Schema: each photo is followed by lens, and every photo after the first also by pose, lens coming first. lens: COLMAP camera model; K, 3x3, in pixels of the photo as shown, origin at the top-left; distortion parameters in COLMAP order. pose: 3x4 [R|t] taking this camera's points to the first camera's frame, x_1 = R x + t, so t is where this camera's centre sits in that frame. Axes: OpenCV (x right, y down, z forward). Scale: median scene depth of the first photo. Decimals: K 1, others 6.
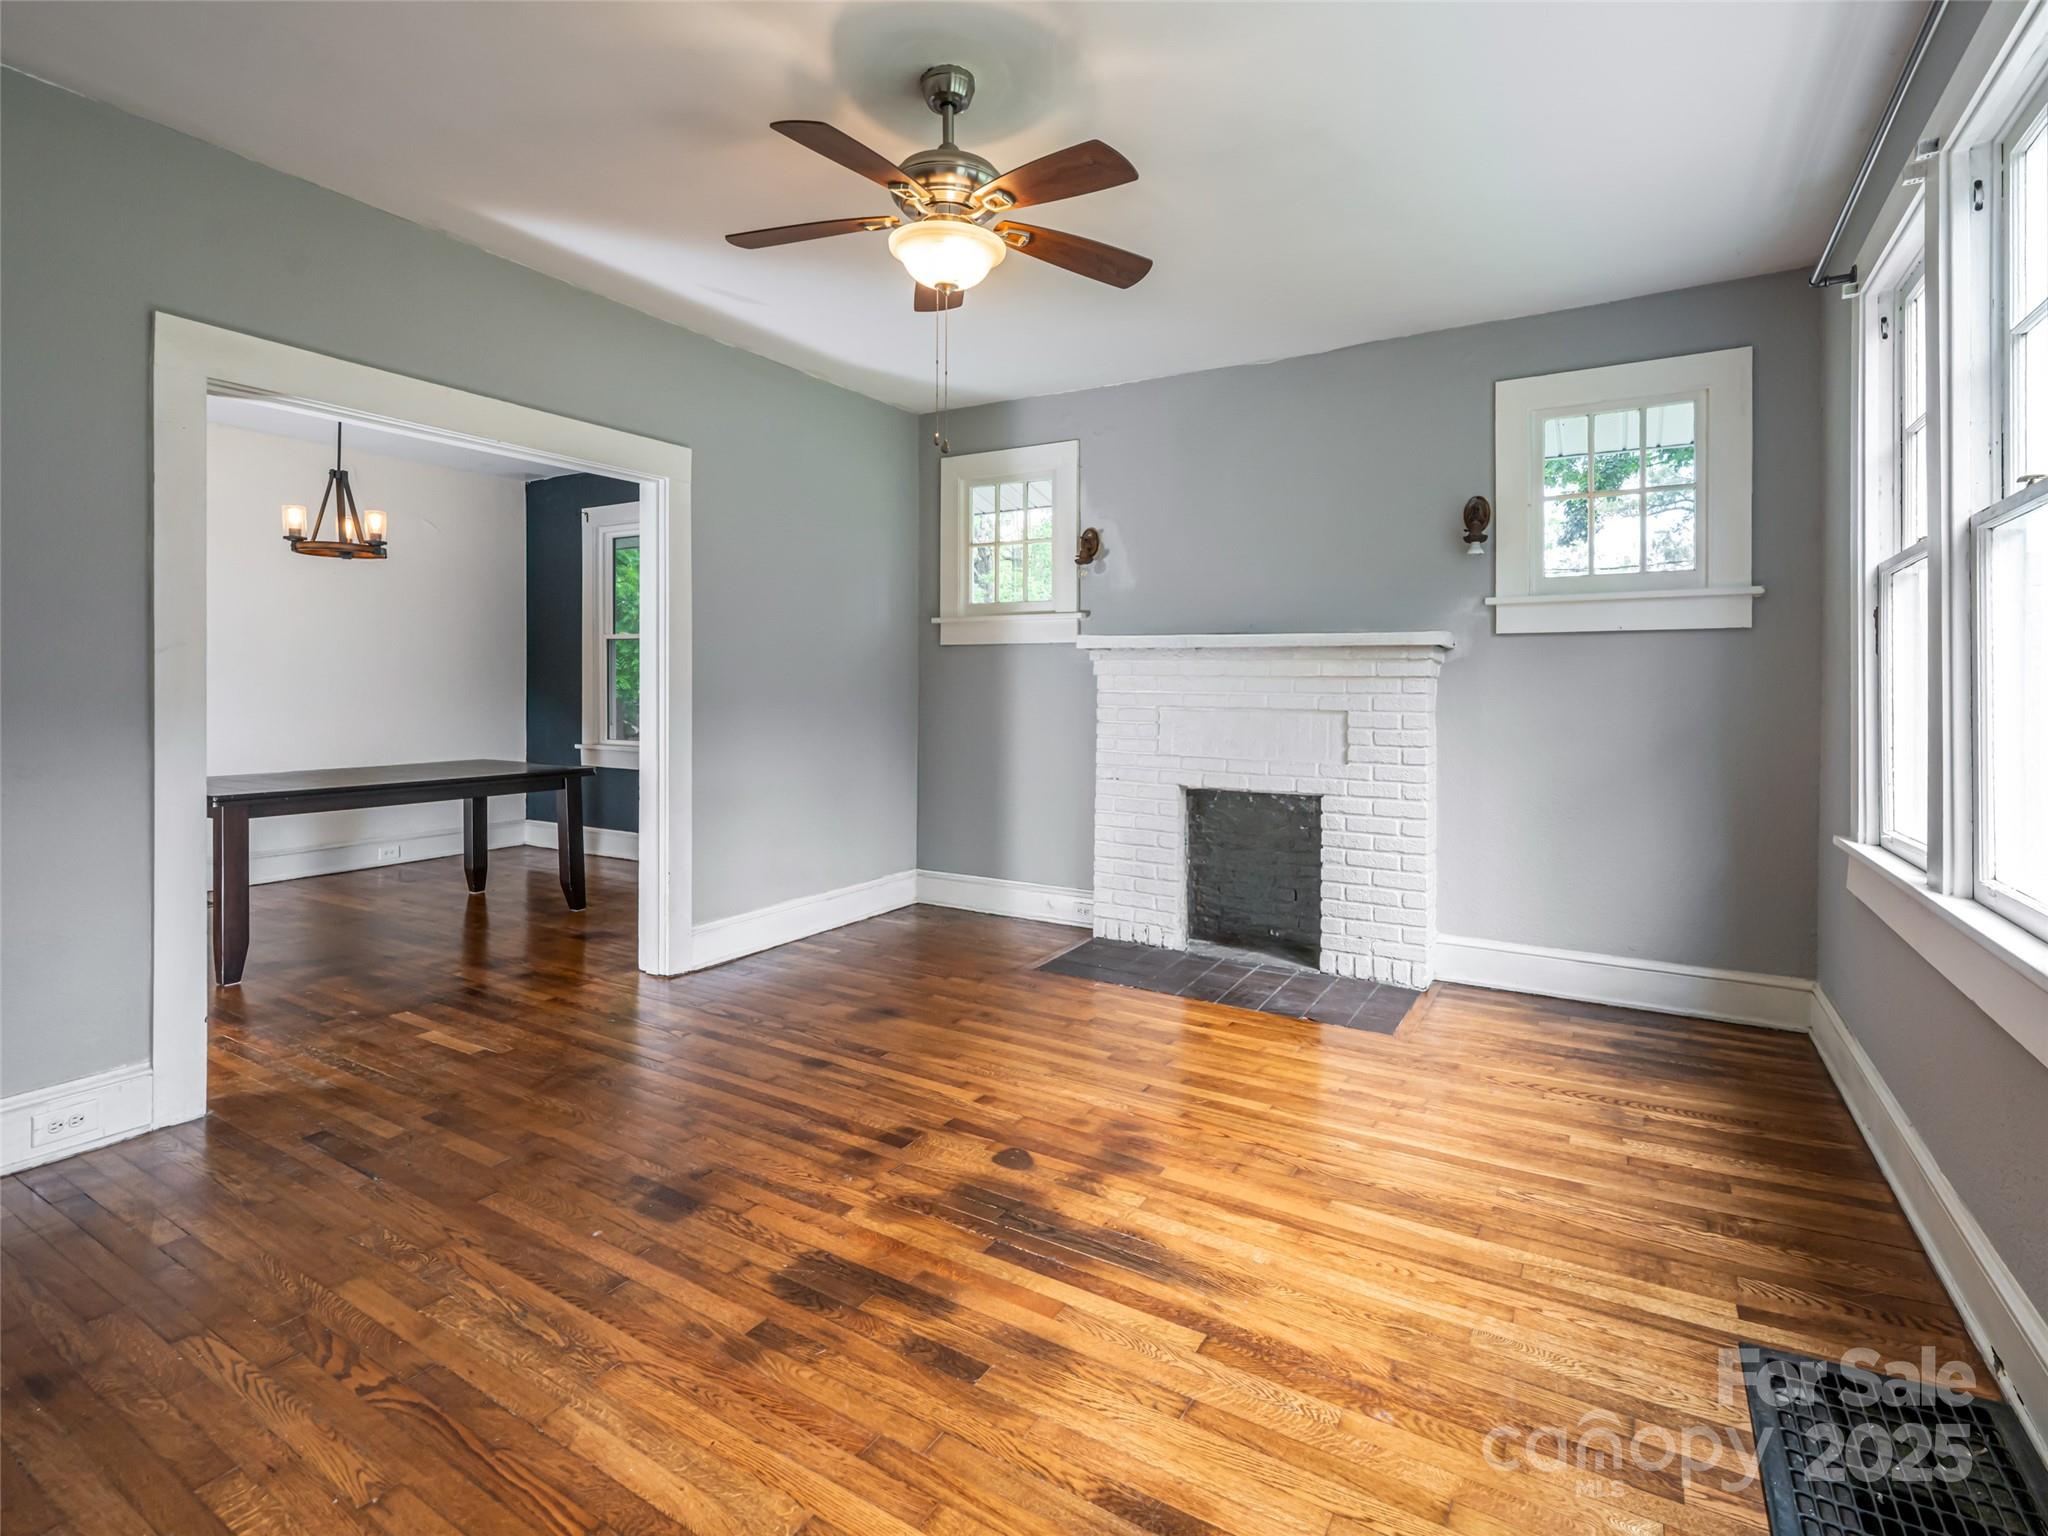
lens RADIAL K [[1010.2, 0, 1045.3], [0, 1010.2, 690.4], [0, 0, 1]] dist [0.000051, 0.000267]
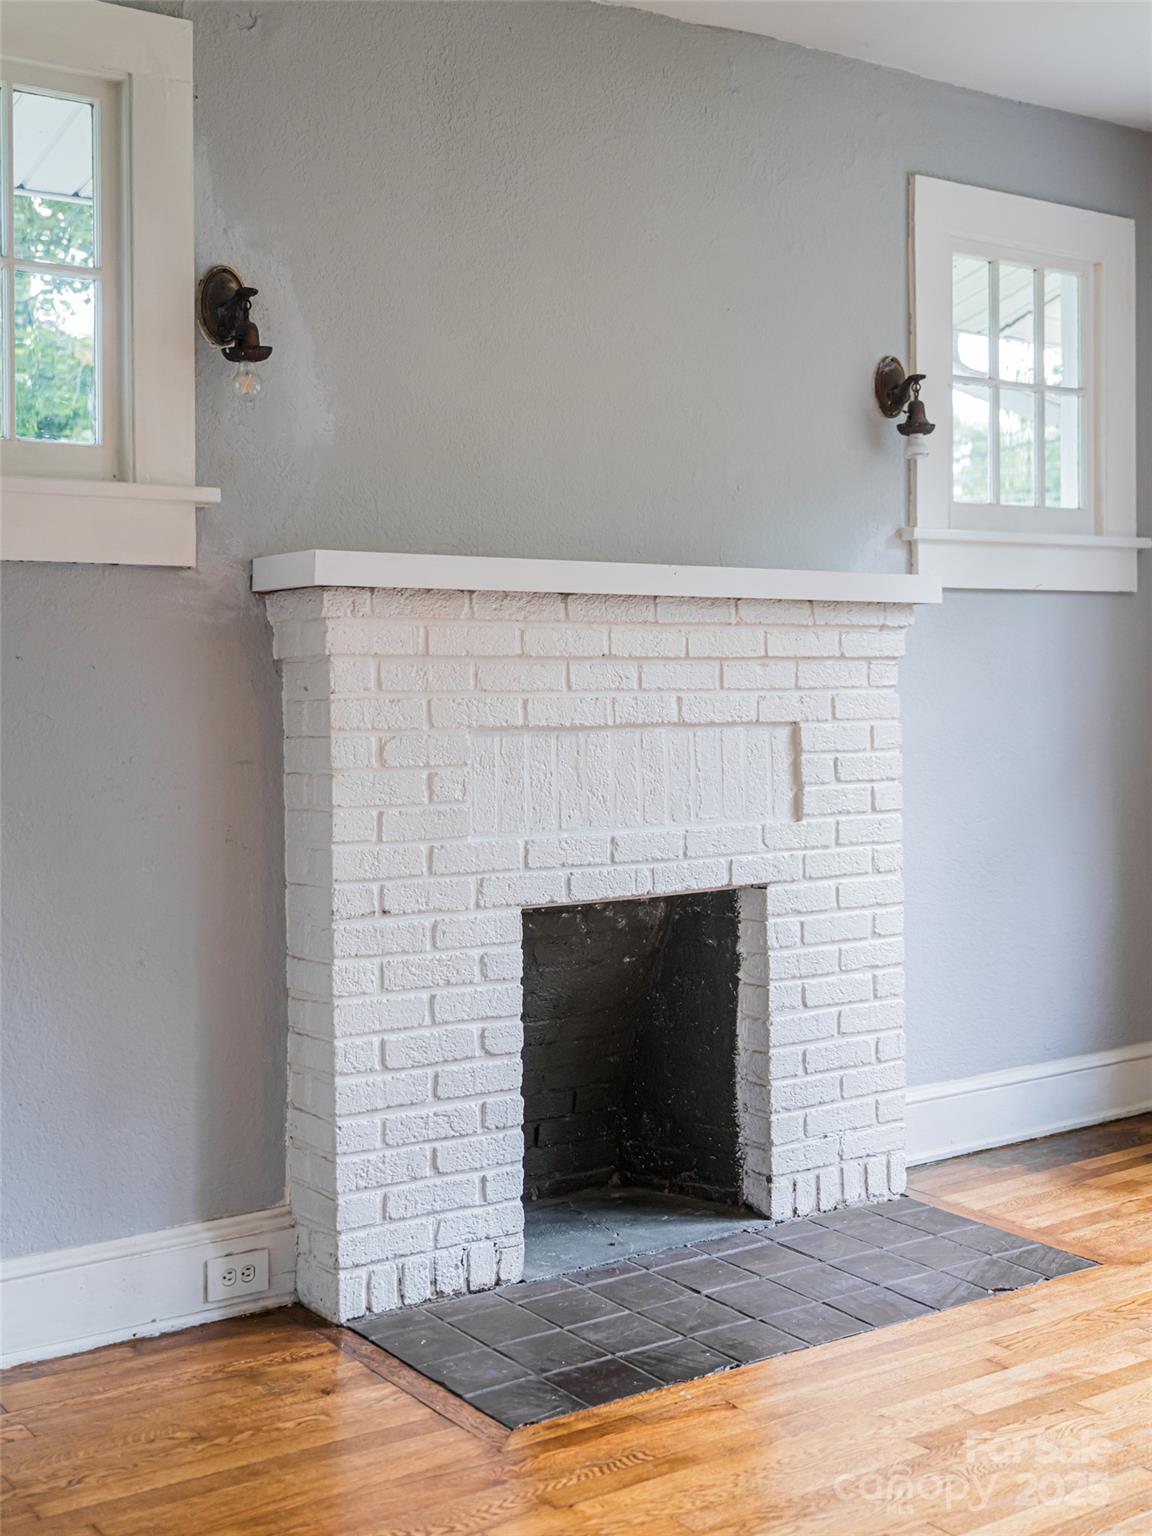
lens RADIAL K [[1845.7, 0, 548.1], [0, 1845.7, 698.7], [0, 0, 1]] dist [-0.005365, 0.000000]
pose [[0.408187, -0.023910, 0.912585, -0.642818], [0.010361, 0.999714, 0.021559, -0.013785], [-0.912840, 0.000655, 0.408318, 0.716557]]
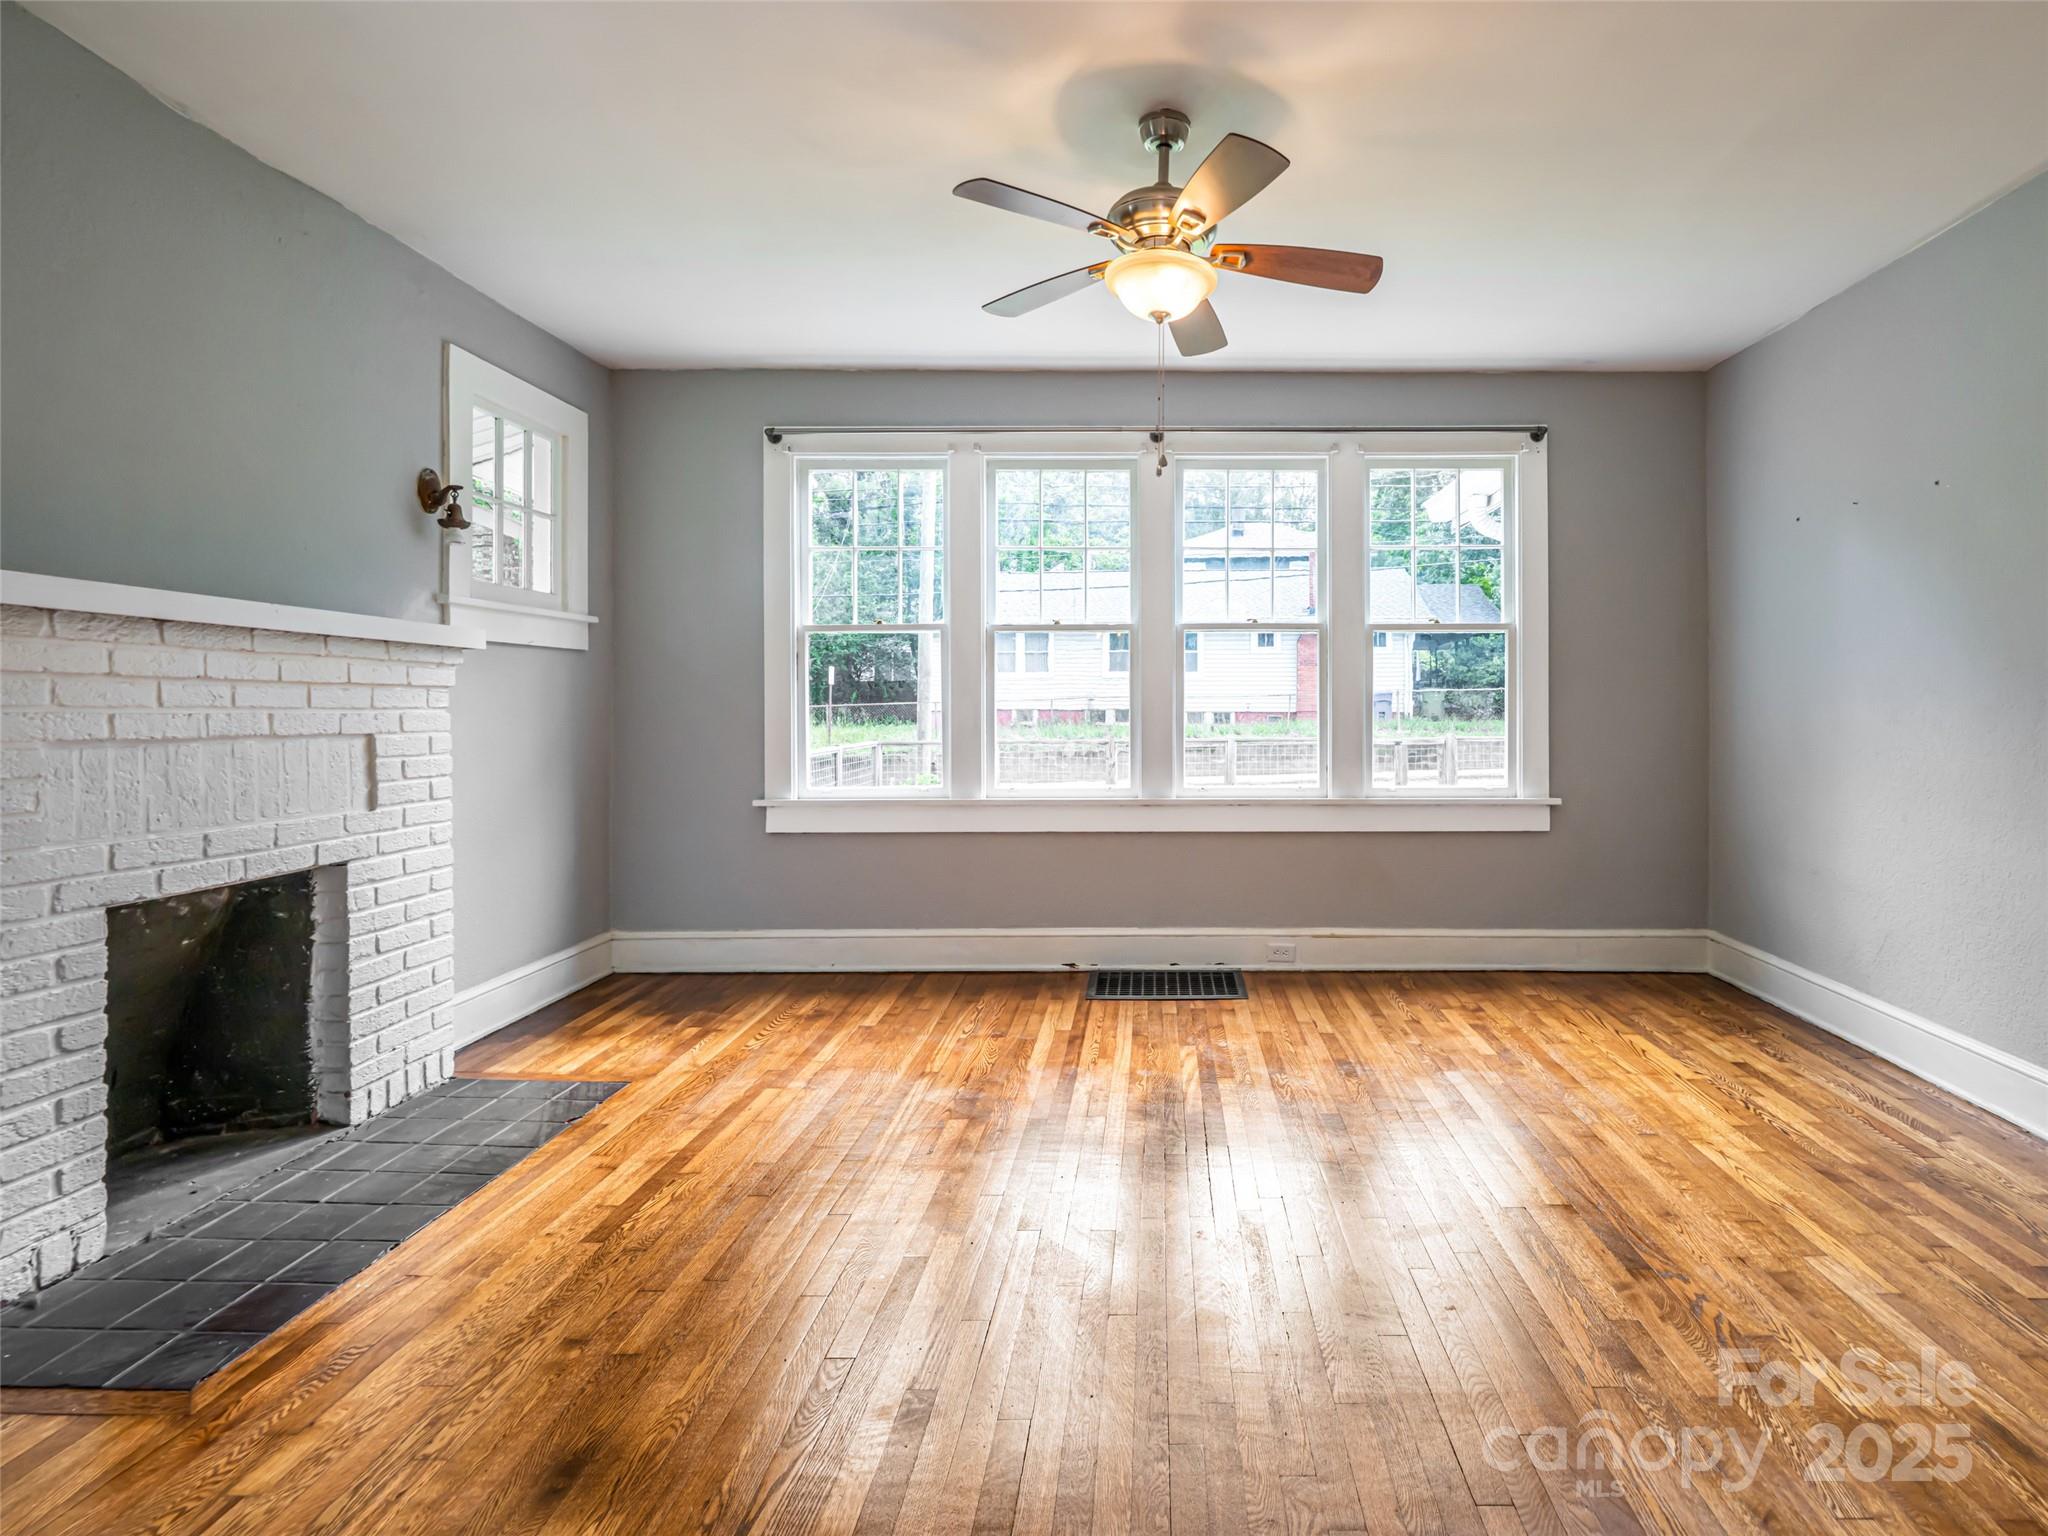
lens RADIAL K [[1010.2, 0, 1145.9], [0, 1010.2, 705.8], [0, 0, 1]] dist [0.000051, 0.000267]
pose [[-0.508874, -0.005486, 0.860824, -0.567211], [-0.003655, 0.999984, 0.004211, -0.003370], [-0.860834, -0.001004, -0.508886, 0.889590]]
